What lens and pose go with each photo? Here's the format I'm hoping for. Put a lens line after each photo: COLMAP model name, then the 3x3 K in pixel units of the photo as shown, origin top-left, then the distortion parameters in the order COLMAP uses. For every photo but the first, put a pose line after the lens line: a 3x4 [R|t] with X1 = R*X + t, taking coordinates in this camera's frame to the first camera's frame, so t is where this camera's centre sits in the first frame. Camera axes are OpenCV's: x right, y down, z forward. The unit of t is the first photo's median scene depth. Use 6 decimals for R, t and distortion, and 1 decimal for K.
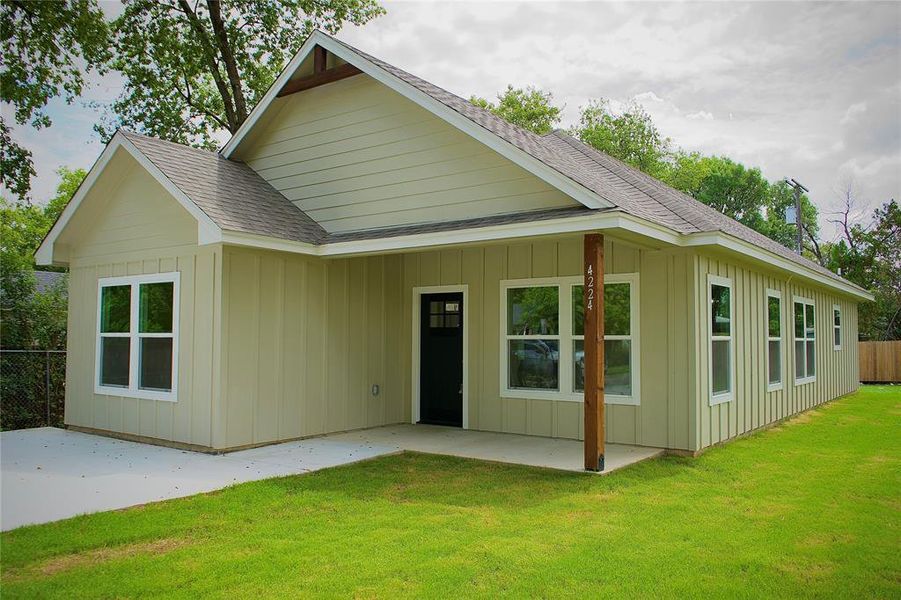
lens RADIAL K [[731.4, 0, 450.5], [0, 731.4, 300.0], [0, 0, 1]] dist [-0.013188, 0.007317]
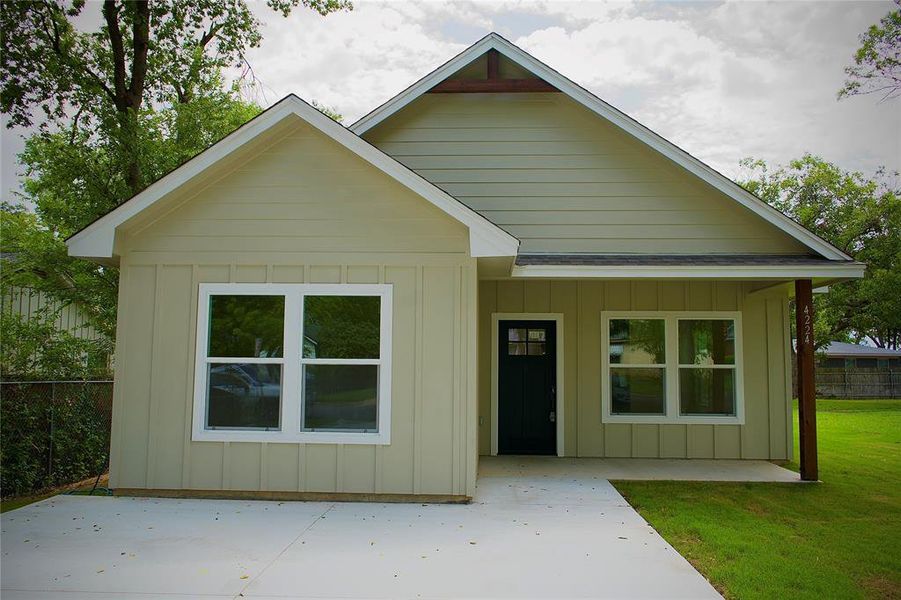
lens RADIAL K [[731.4, 0, 450.5], [0, 731.4, 300.0], [0, 0, 1]] dist [-0.013188, 0.007317]
pose [[0.824705, 0.054869, 0.562895, -0.723218], [-0.036958, 0.998384, -0.043171, 0.010664], [-0.564354, 0.014799, 0.825400, 0.265075]]
